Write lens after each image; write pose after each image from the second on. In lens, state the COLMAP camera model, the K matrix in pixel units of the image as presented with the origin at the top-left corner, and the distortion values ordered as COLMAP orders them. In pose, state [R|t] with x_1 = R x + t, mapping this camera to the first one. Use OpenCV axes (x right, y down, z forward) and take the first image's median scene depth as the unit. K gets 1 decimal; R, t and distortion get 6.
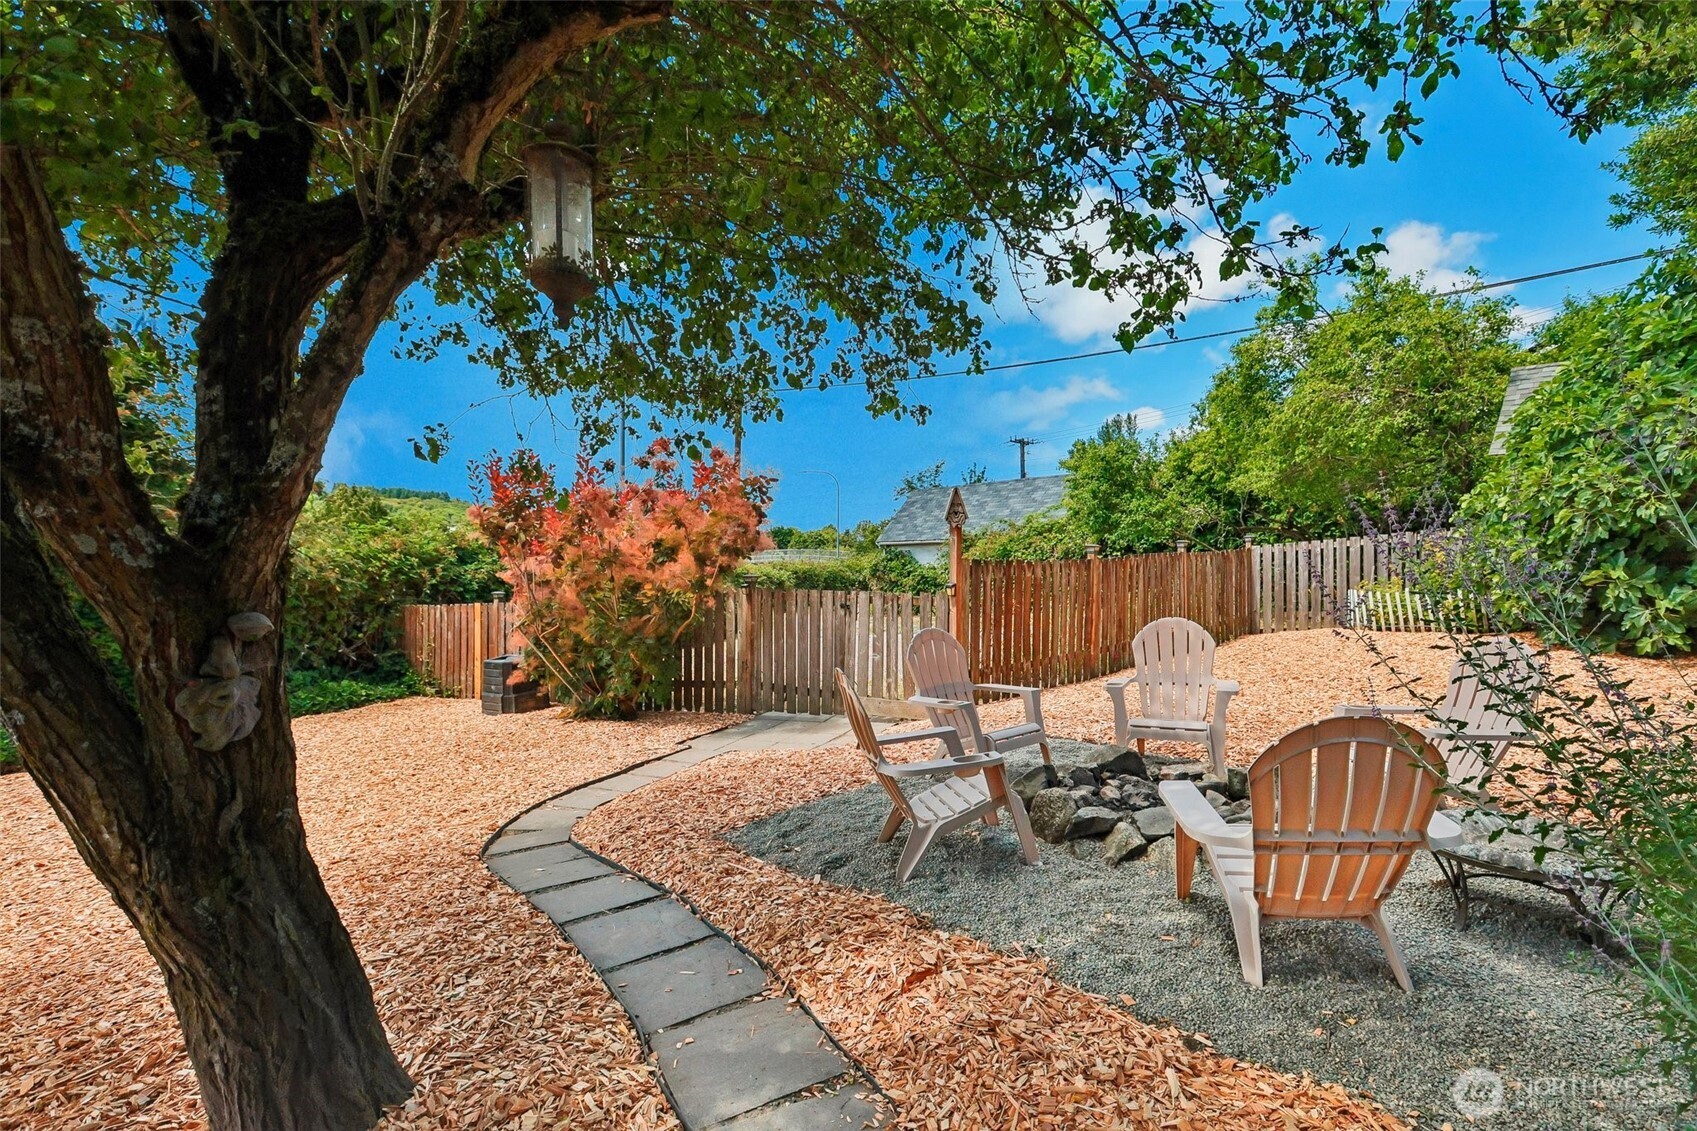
lens RADIAL K [[754.1, 0, 846.3], [0, 754.1, 563.6], [0, 0, 1]] dist [-0.002303, -0.000343]
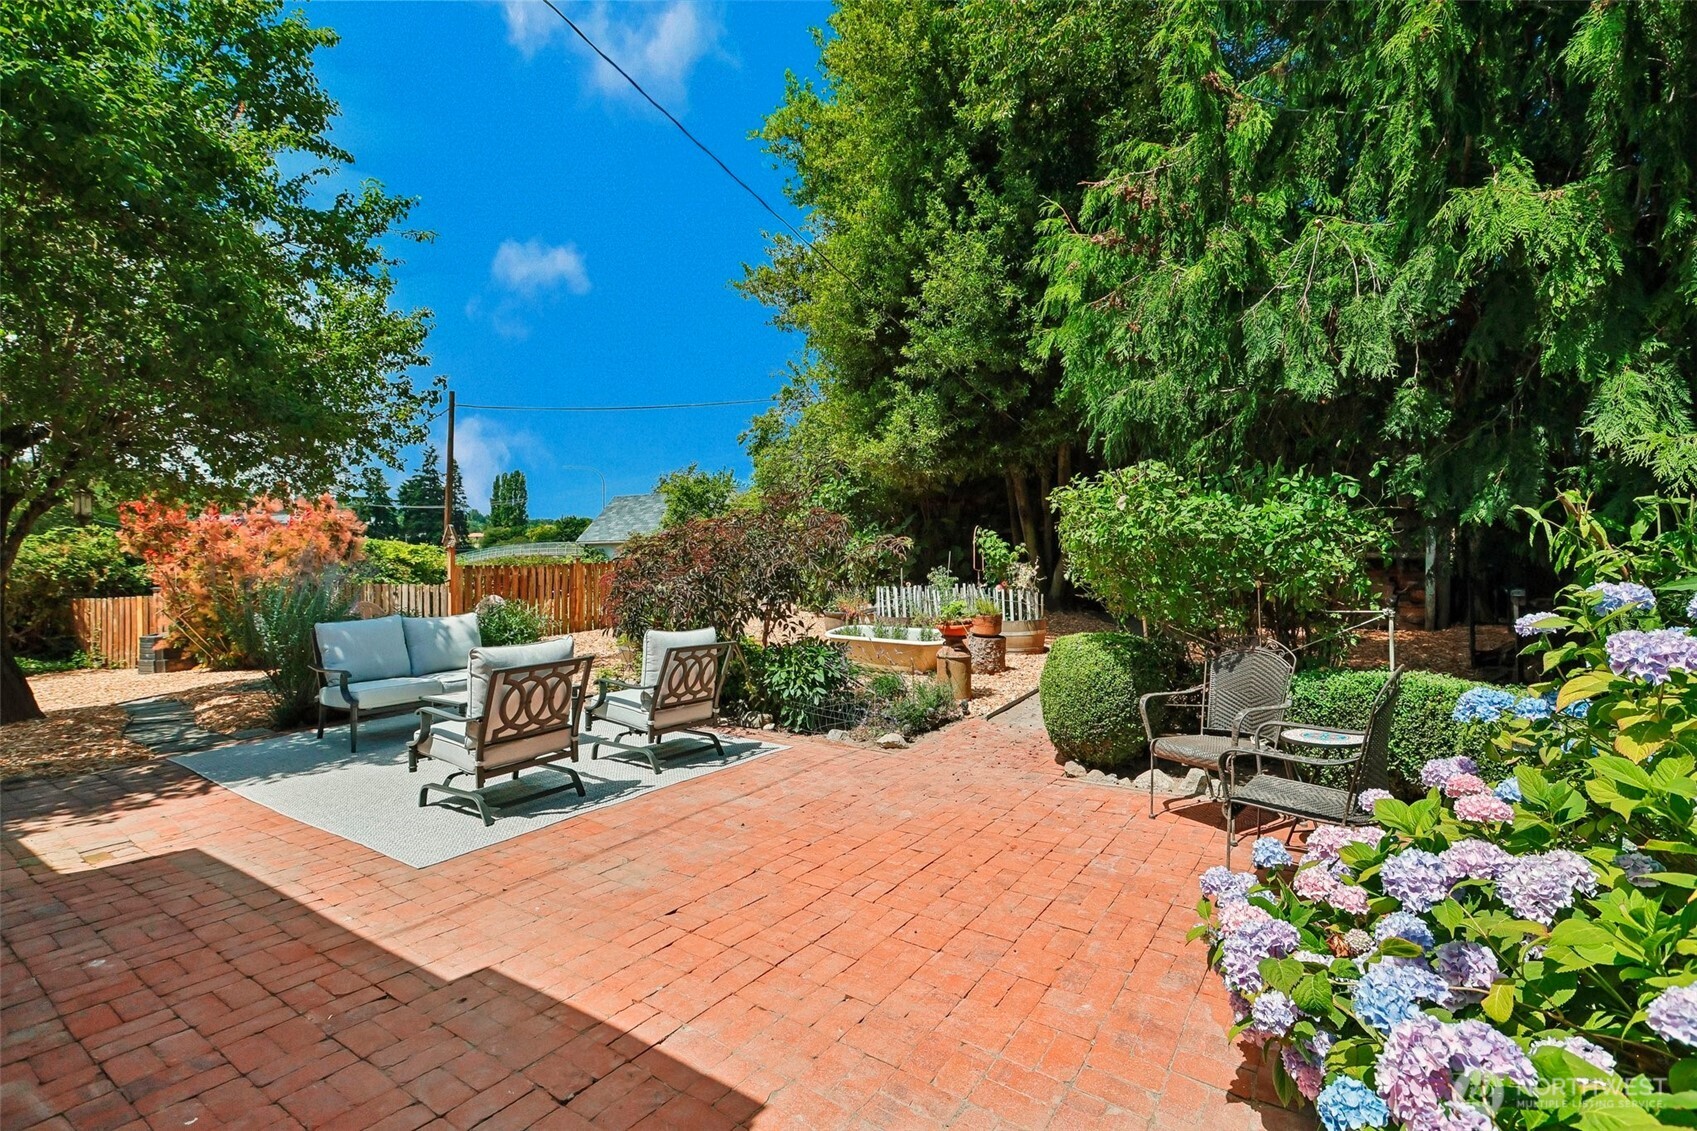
lens RADIAL K [[754.1, 0, 847.9], [0, 754.1, 566.5], [0, 0, 1]] dist [-0.002303, -0.000343]
pose [[0.967546, -0.004523, 0.252656, 0.394037], [0.001204, 0.999911, 0.013287, -0.016229], [-0.252694, -0.012551, 0.967465, -0.609673]]
